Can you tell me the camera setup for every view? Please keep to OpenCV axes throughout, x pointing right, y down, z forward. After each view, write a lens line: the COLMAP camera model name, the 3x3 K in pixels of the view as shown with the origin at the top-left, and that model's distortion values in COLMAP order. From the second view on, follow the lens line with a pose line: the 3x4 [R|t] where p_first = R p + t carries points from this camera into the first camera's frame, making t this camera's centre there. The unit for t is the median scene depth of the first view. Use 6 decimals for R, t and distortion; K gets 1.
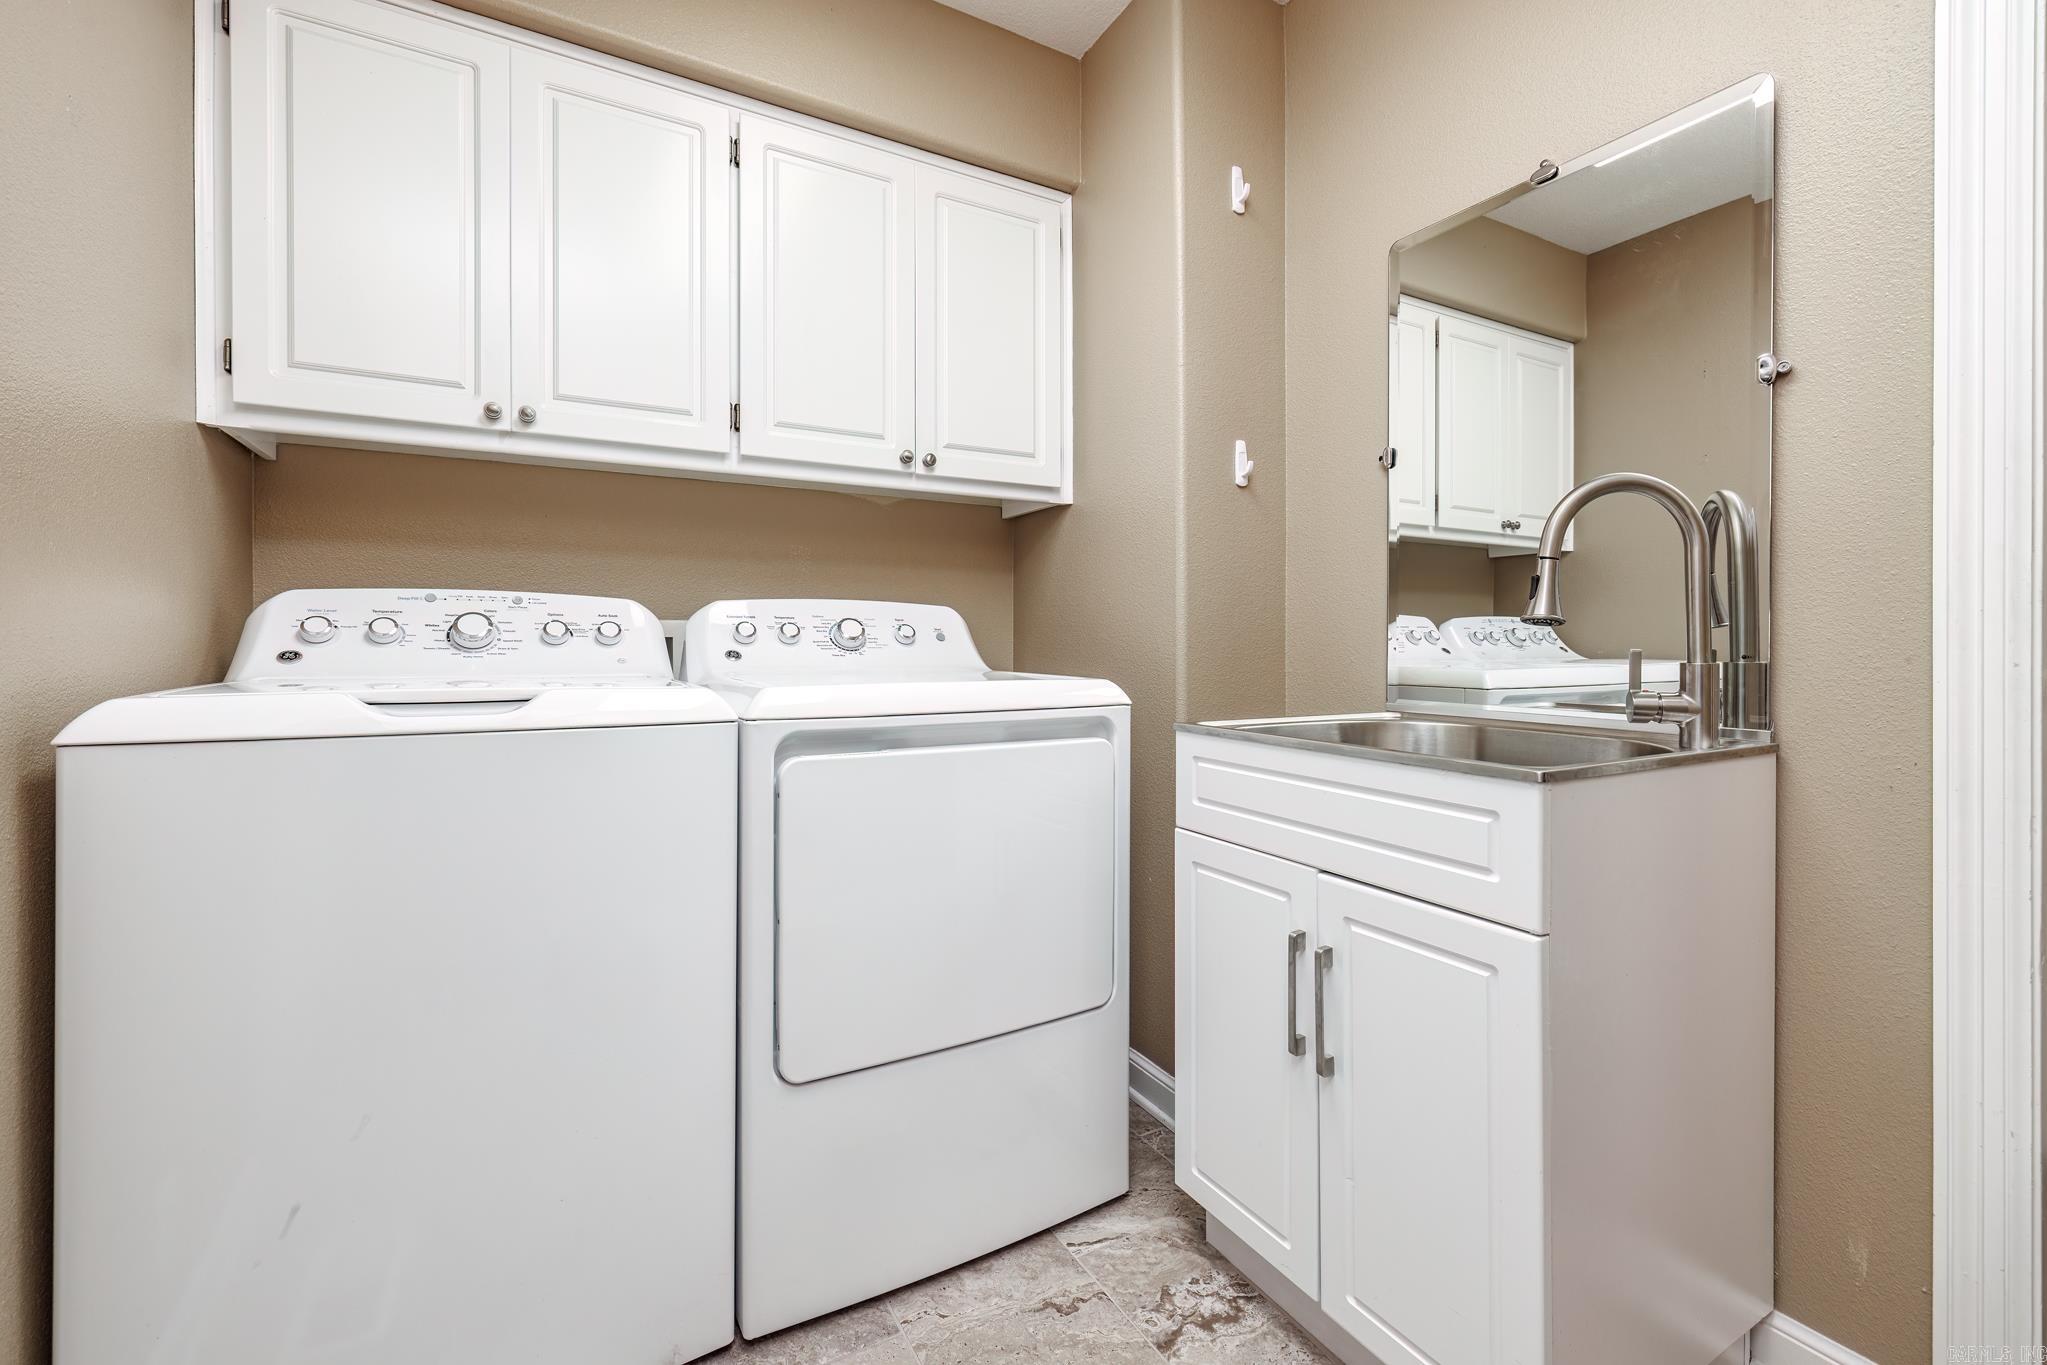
lens RADIAL K [[1074.9, 0, 1024.5], [0, 1074.9, 651.4], [0, 0, 1]] dist [0.001856, 0.000177]
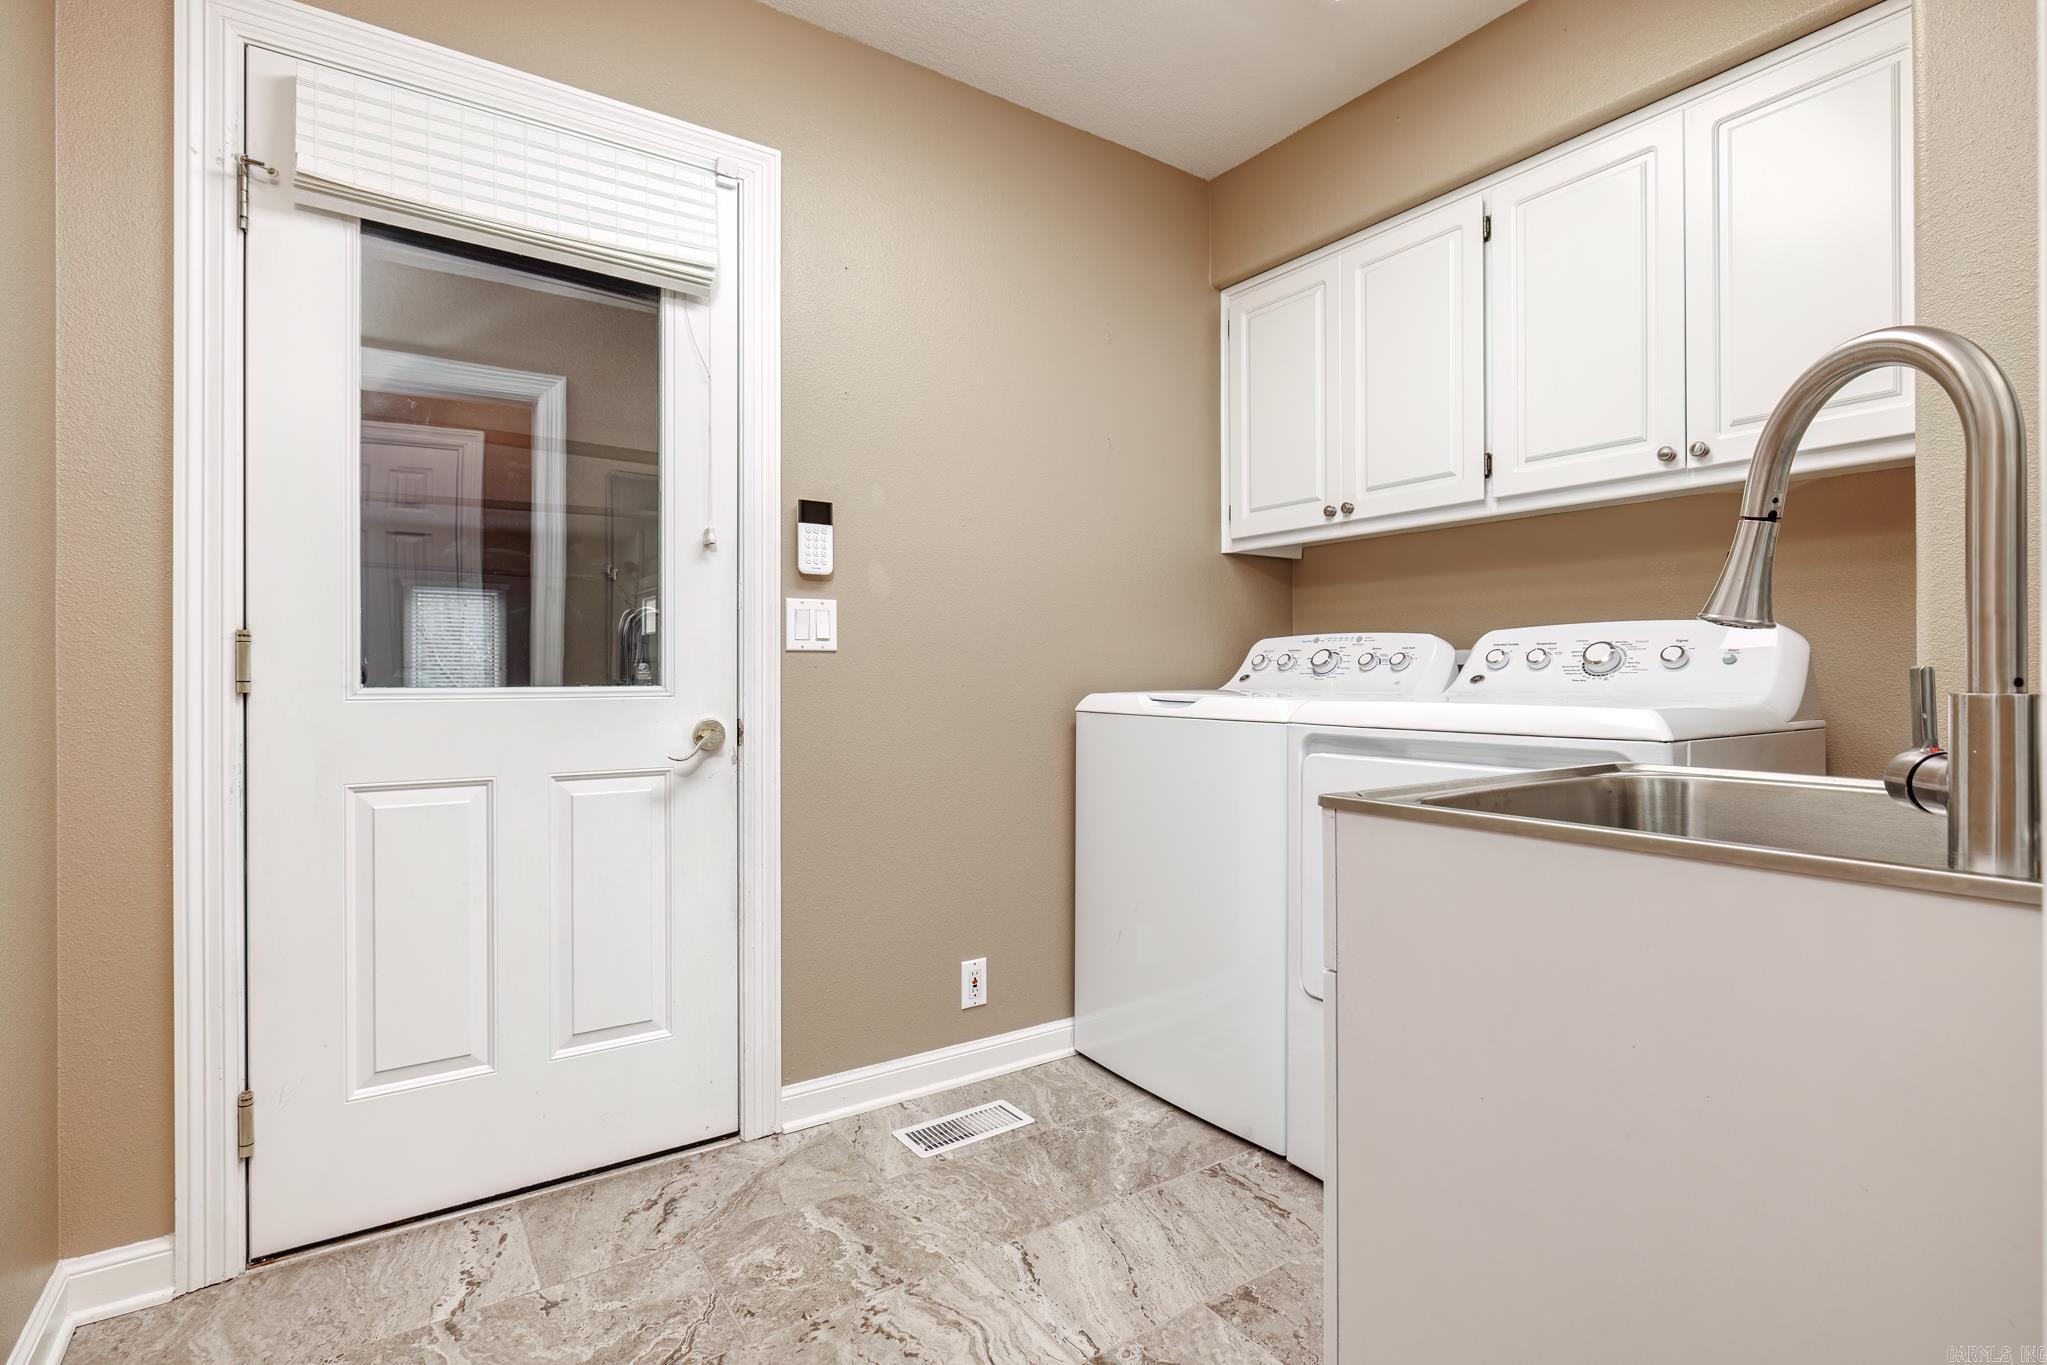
lens RADIAL K [[996.9, 0, 1023.5], [0, 996.9, 682.5], [0, 0, 1]] dist [-0.000735, 0.000127]
pose [[-0.009183, 0.009976, -0.999908, 0.779983], [-0.003709, 0.999943, 0.010011, -0.001691], [0.999951, 0.003801, -0.009145, 0.535244]]
